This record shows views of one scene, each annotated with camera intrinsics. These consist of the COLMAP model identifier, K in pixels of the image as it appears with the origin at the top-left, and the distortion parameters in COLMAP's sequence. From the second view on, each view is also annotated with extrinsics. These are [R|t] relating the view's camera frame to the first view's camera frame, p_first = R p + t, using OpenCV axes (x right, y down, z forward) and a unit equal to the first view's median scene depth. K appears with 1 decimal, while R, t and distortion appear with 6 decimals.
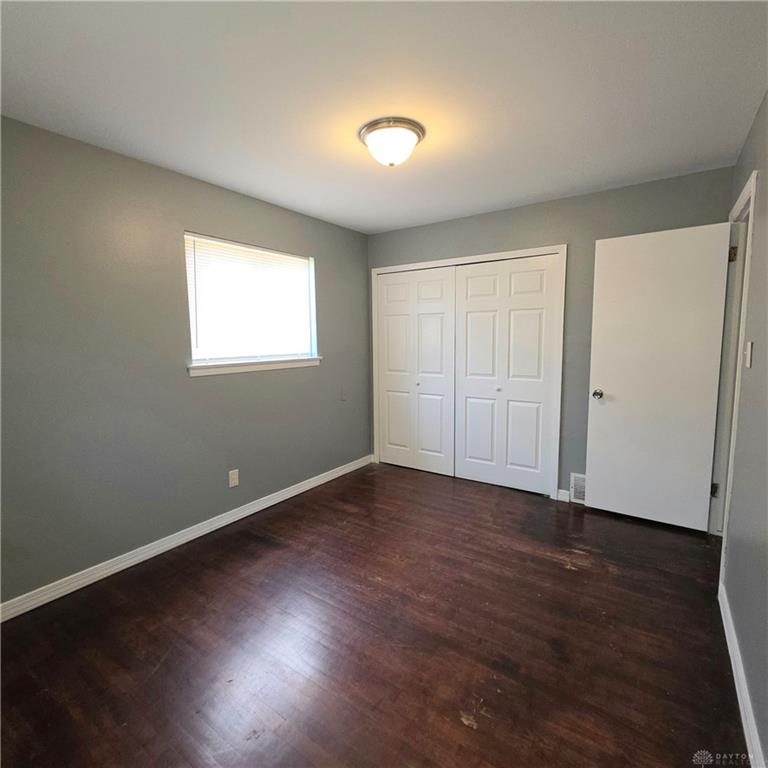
lens RADIAL K [[413.1, 0, 381.0], [0, 413.1, 382.9], [0, 0, 1]] dist [-0.000591, 0.002593]
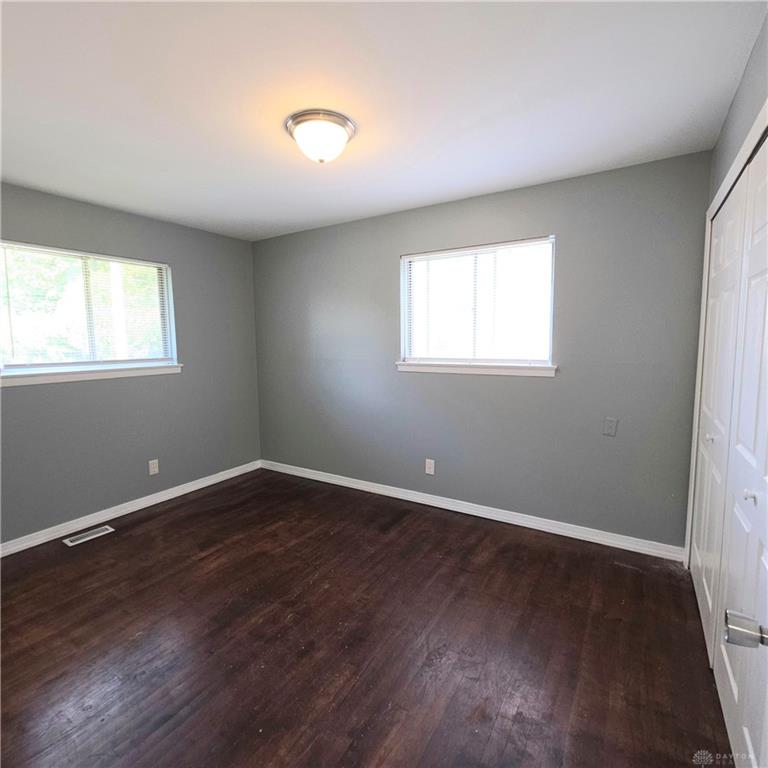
lens RADIAL K [[413.1, 0, 386.5], [0, 413.1, 380.2], [0, 0, 1]] dist [-0.000591, 0.002593]
pose [[0.047395, 0.103848, -0.993463, 0.707438], [-0.100890, 0.989992, 0.098672, -0.096570], [0.993768, 0.095554, 0.057398, 0.786675]]
